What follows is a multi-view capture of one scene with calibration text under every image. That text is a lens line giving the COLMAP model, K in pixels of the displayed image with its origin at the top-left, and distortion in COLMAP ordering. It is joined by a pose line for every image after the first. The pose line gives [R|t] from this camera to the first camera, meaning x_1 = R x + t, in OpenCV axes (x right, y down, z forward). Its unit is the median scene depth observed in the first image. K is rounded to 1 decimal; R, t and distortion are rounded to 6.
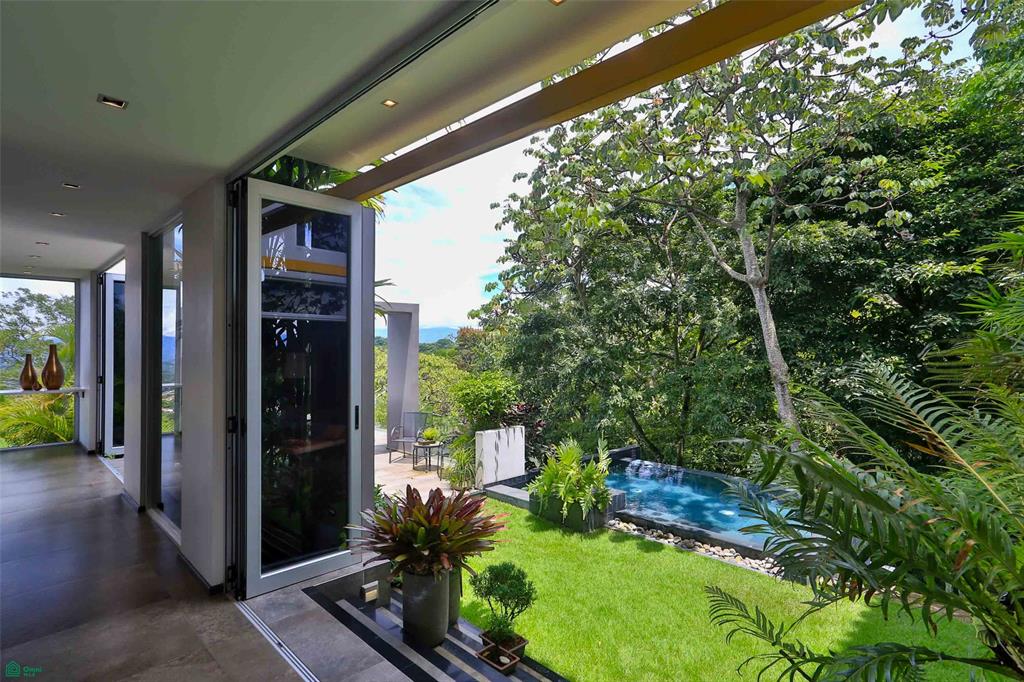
lens RADIAL K [[538.4, 0, 489.4], [0, 538.4, 339.9], [0, 0, 1]] dist [-0.059575, 0.032551]
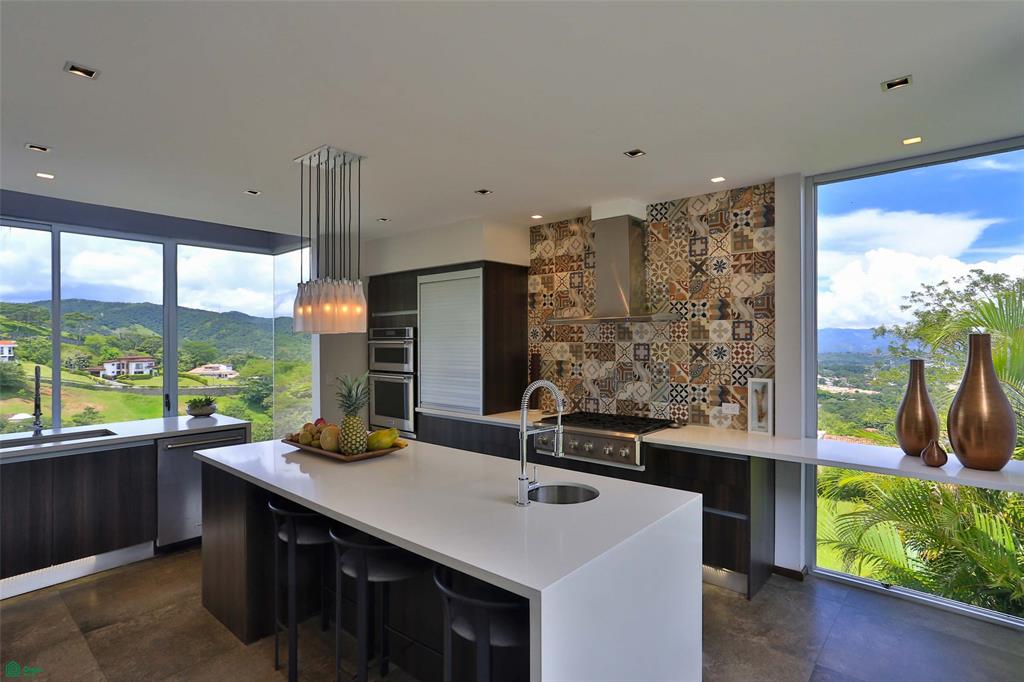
lens RADIAL K [[538.4, 0, 489.4], [0, 538.4, 339.9], [0, 0, 1]] dist [-0.059575, 0.032551]
pose [[0.083216, -0.003300, -0.996526, -0.134349], [0.016178, 0.999867, -0.001960, 0.001916], [0.996400, -0.015958, 0.083258, 0.169366]]
